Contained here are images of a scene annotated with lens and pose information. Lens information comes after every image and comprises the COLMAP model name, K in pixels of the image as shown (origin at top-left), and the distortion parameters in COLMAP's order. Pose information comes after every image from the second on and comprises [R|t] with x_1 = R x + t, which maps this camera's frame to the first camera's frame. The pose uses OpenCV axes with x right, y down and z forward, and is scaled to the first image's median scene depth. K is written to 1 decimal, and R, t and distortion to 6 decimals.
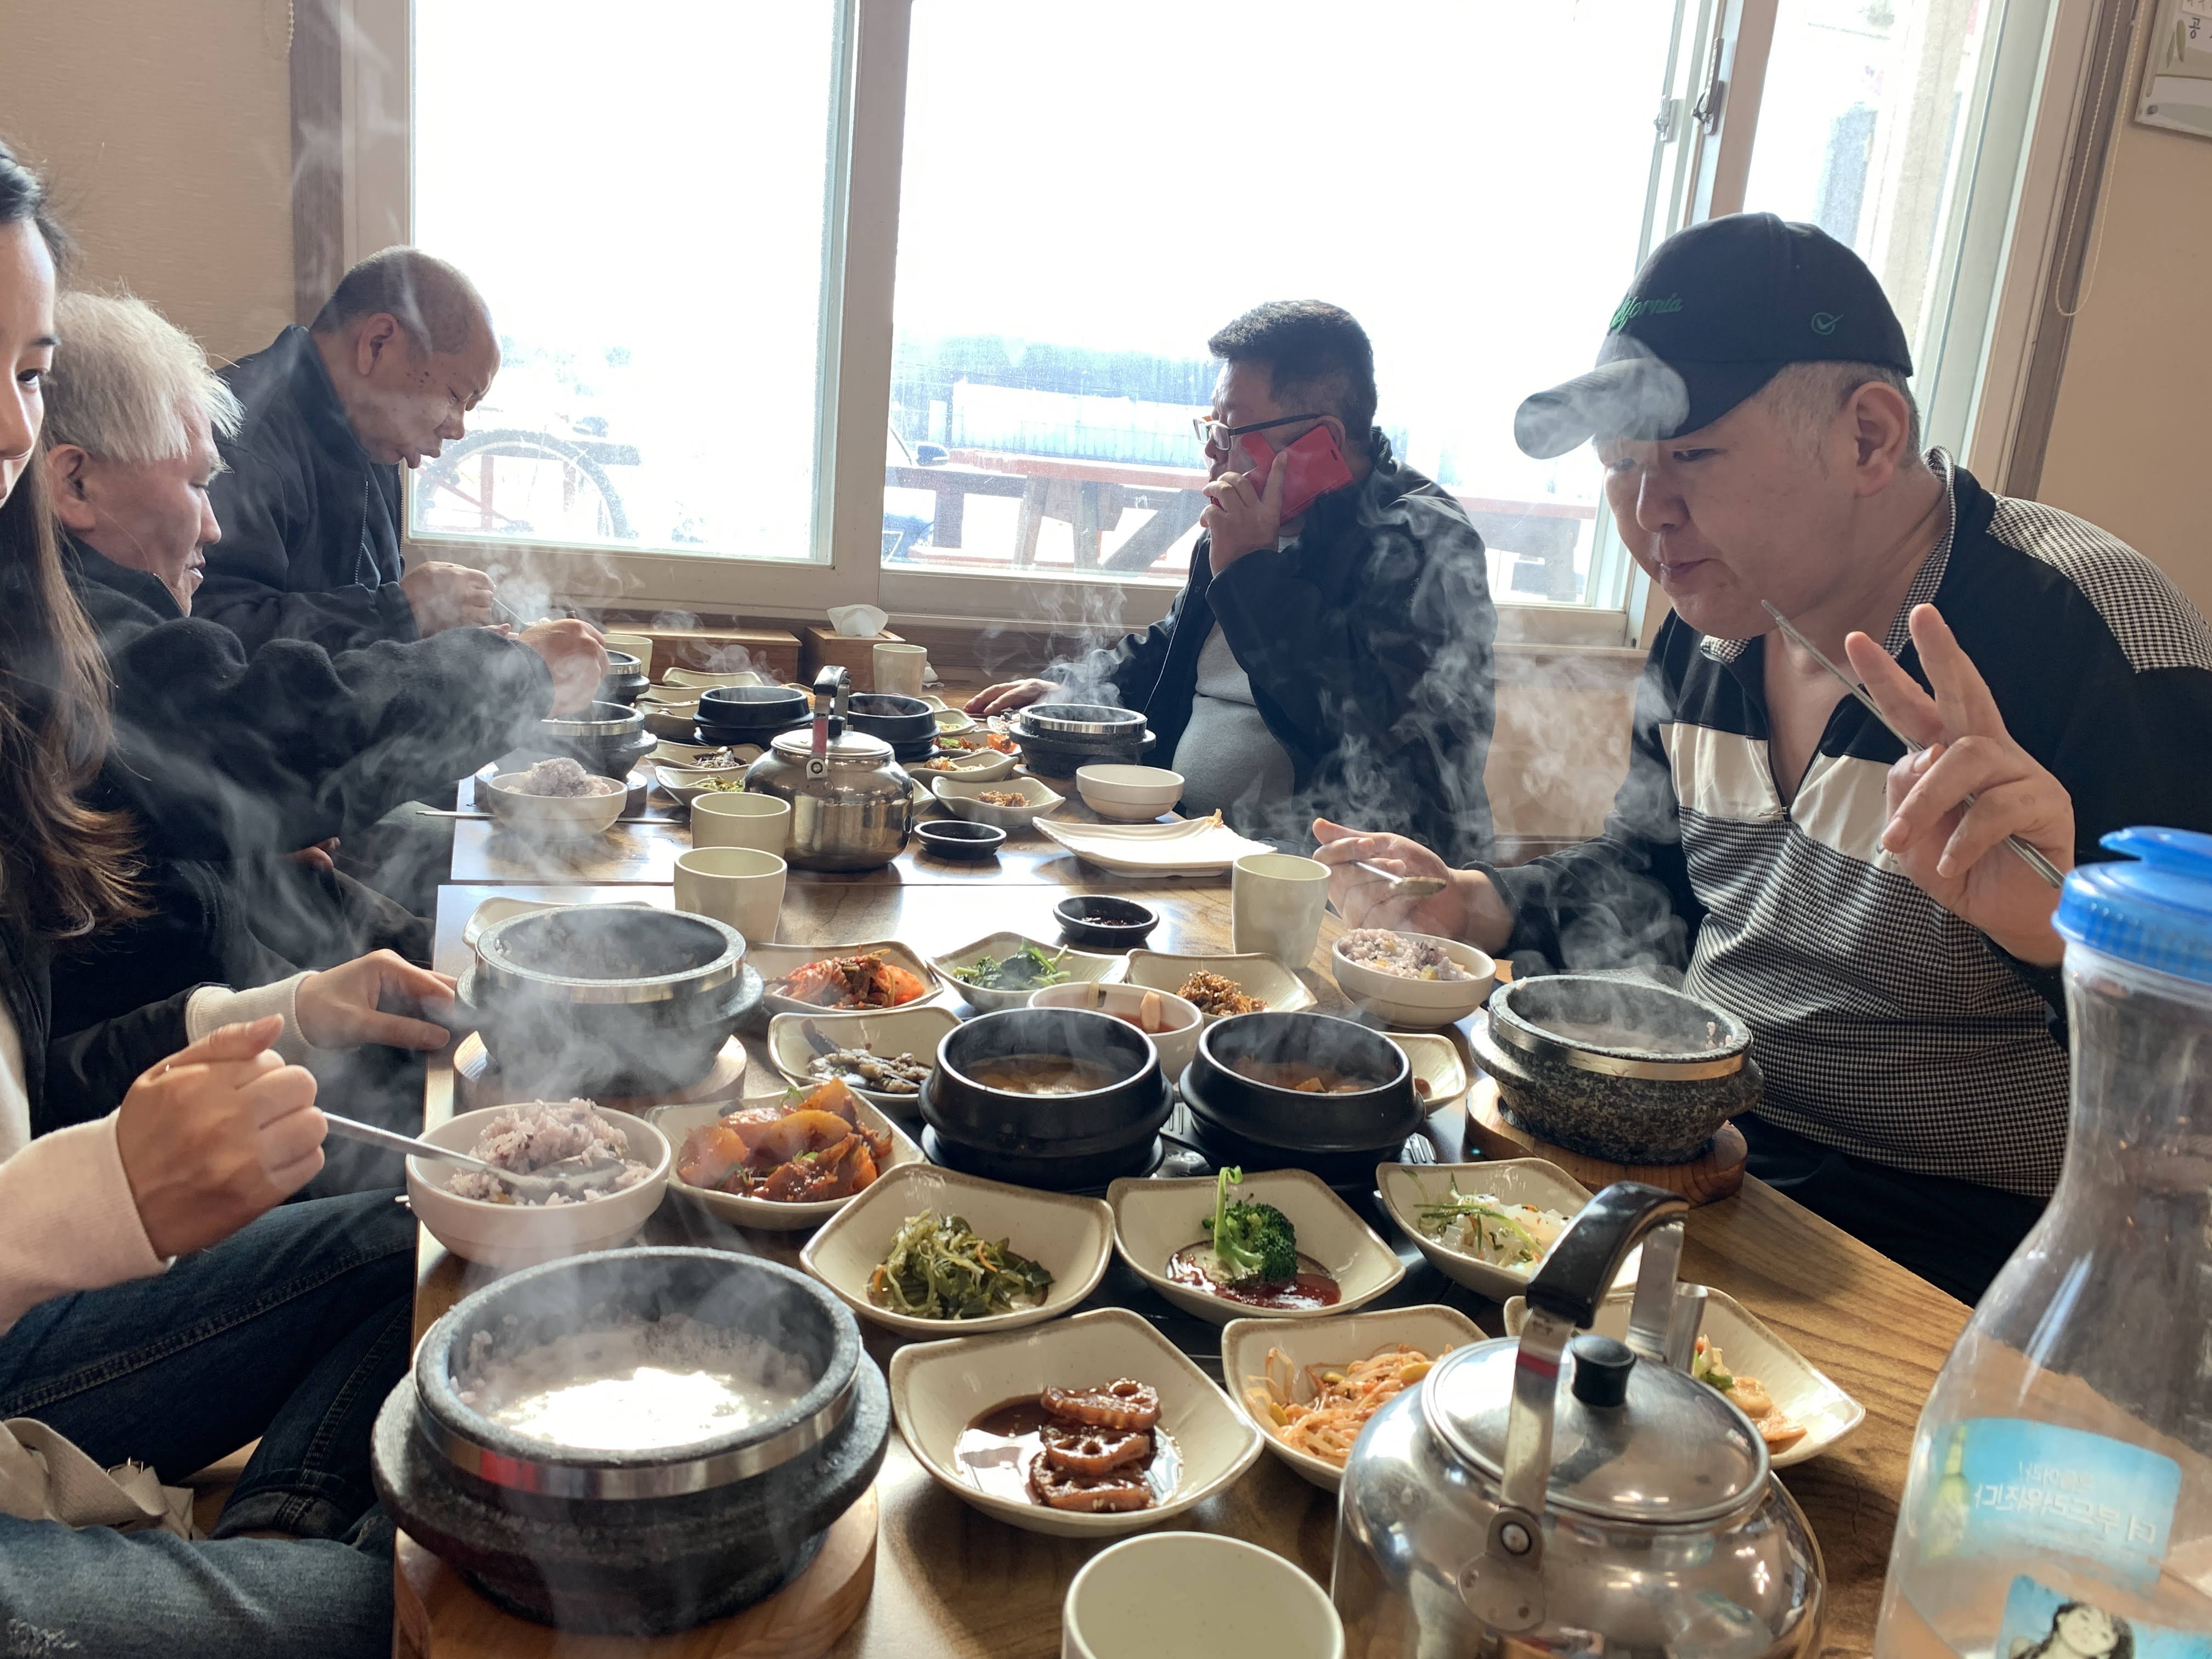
lens RADIAL K [[1637.1, 0, 1106.0], [0, 1637.1, 829.5], [0, 0, 1]] dist [0.022583, 0.000608]
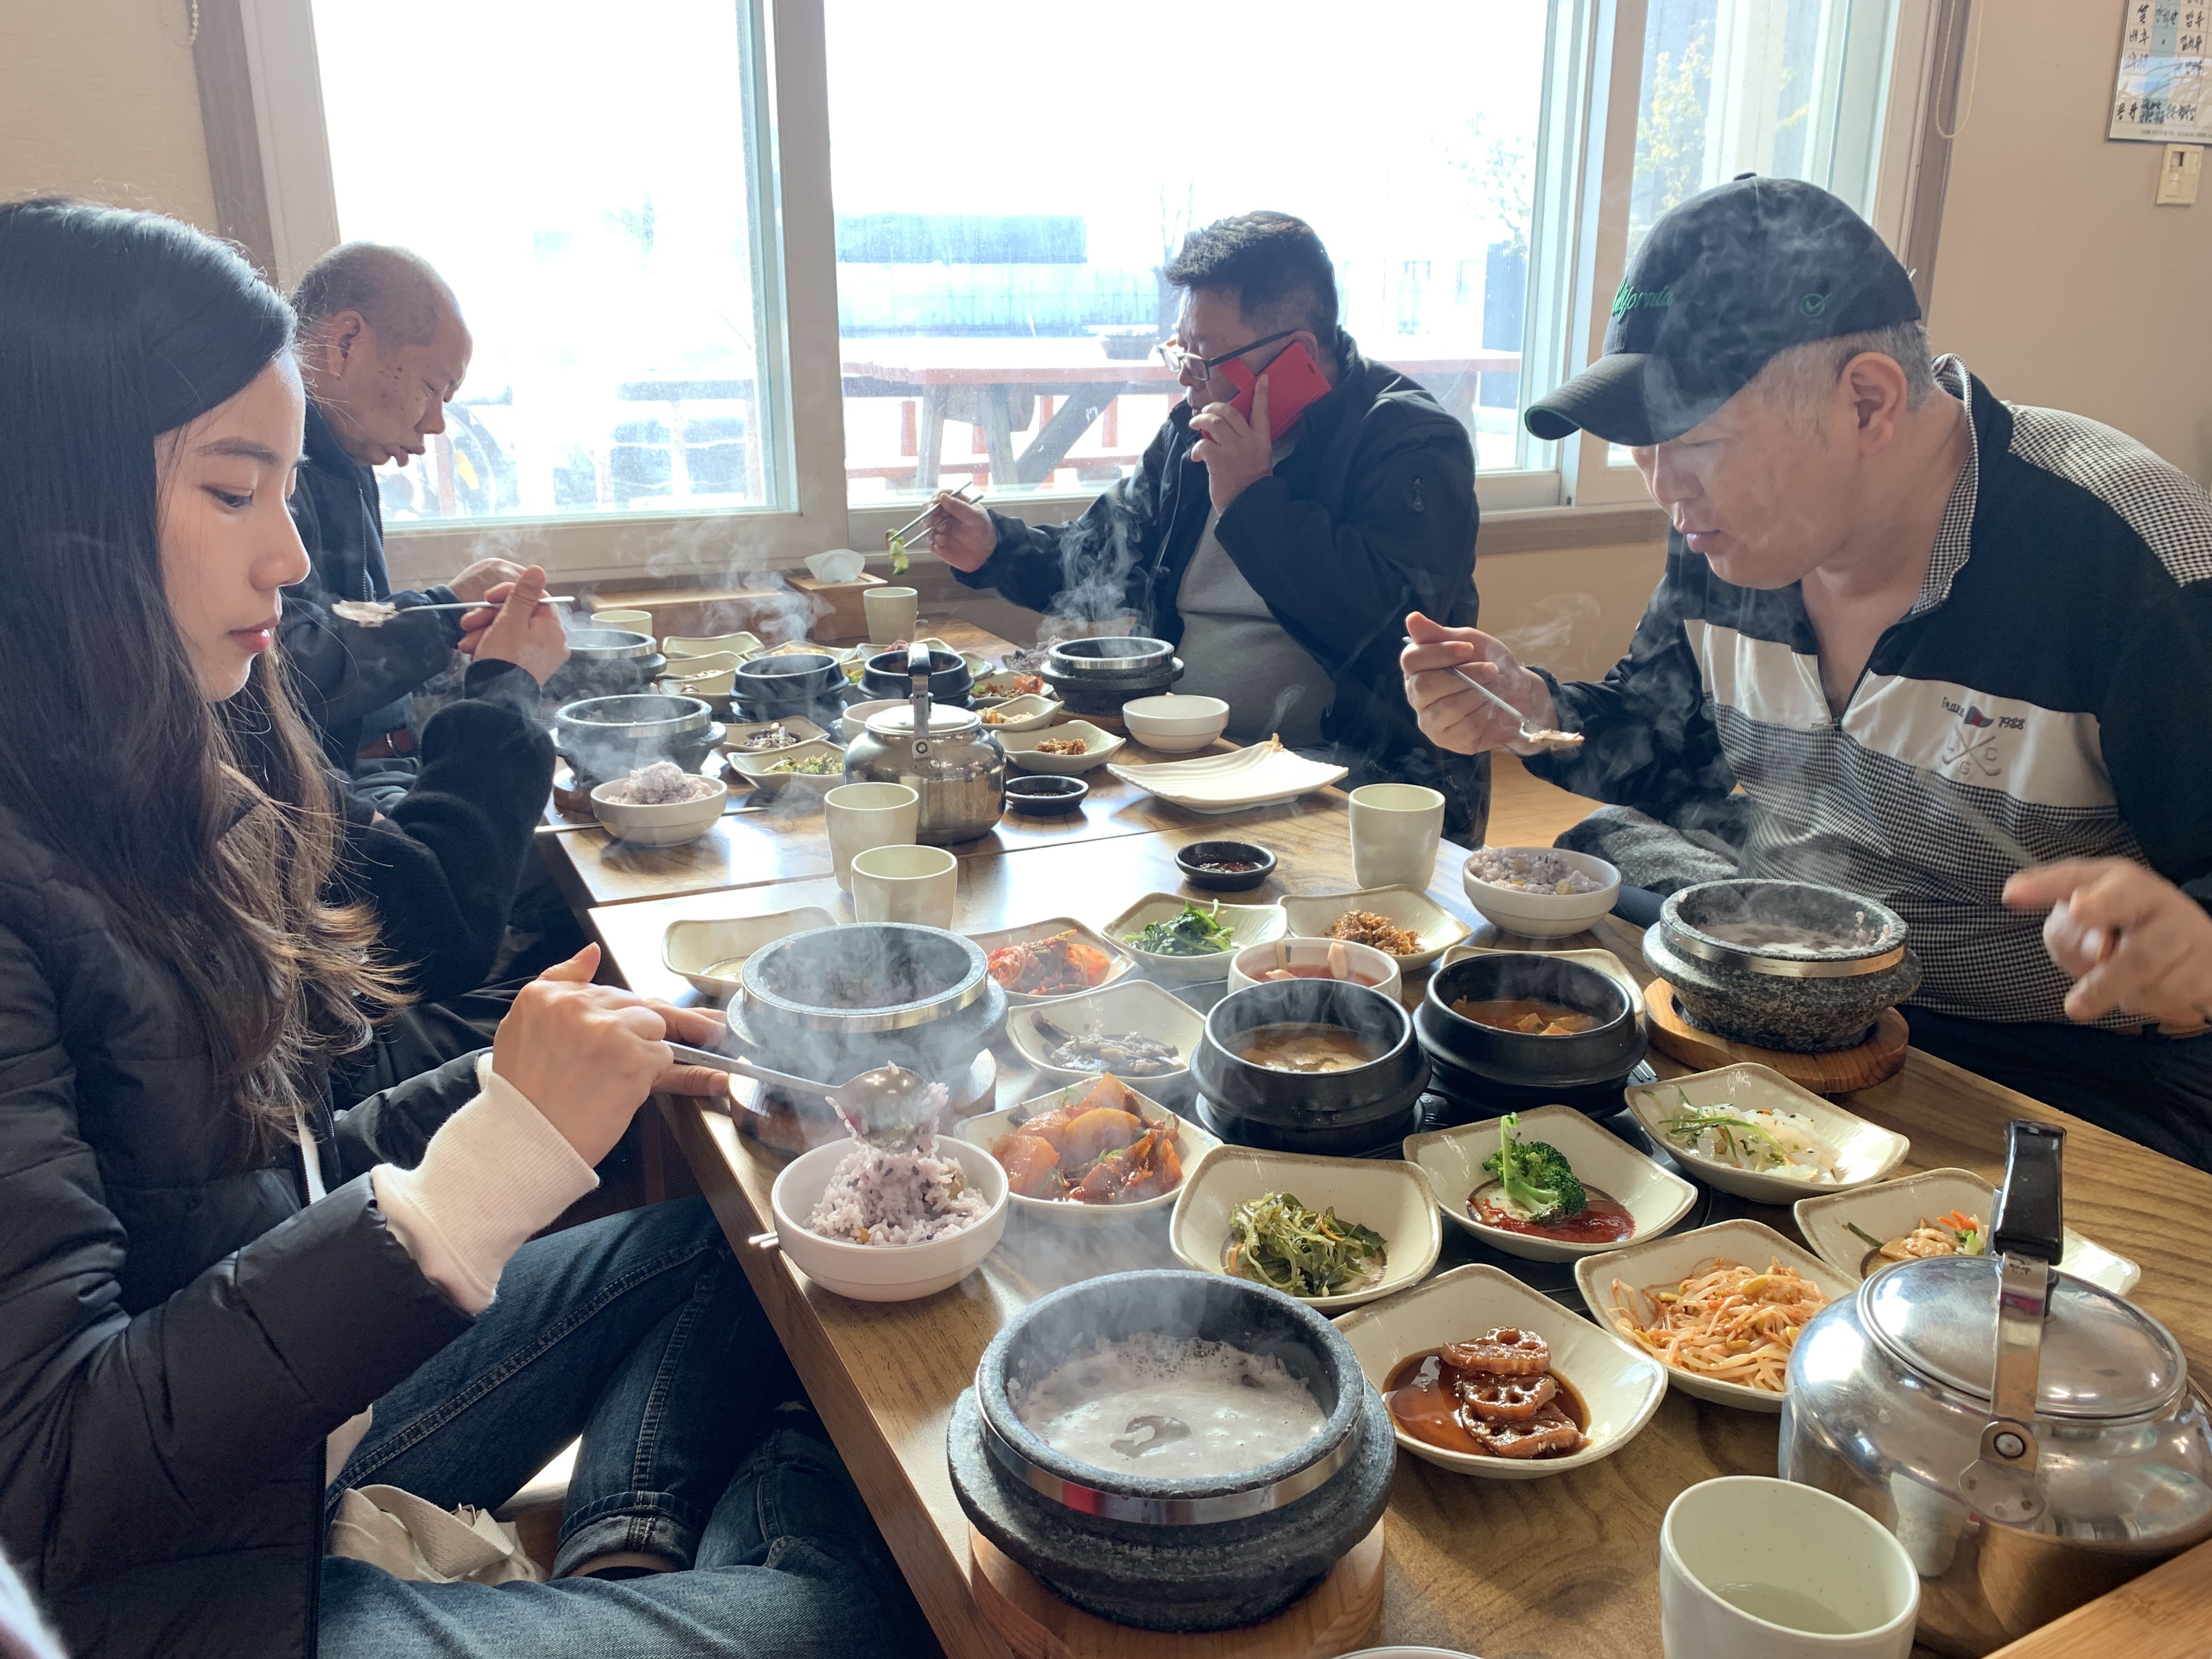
lens RADIAL K [[1637.1, 0, 1106.0], [0, 1637.1, 829.5], [0, 0, 1]] dist [0.022583, 0.000608]
pose [[0.990708, -0.115890, 0.071181, -0.210905], [0.110101, 0.990656, 0.080484, -0.084759], [-0.079843, -0.071899, 0.994211, -0.043679]]
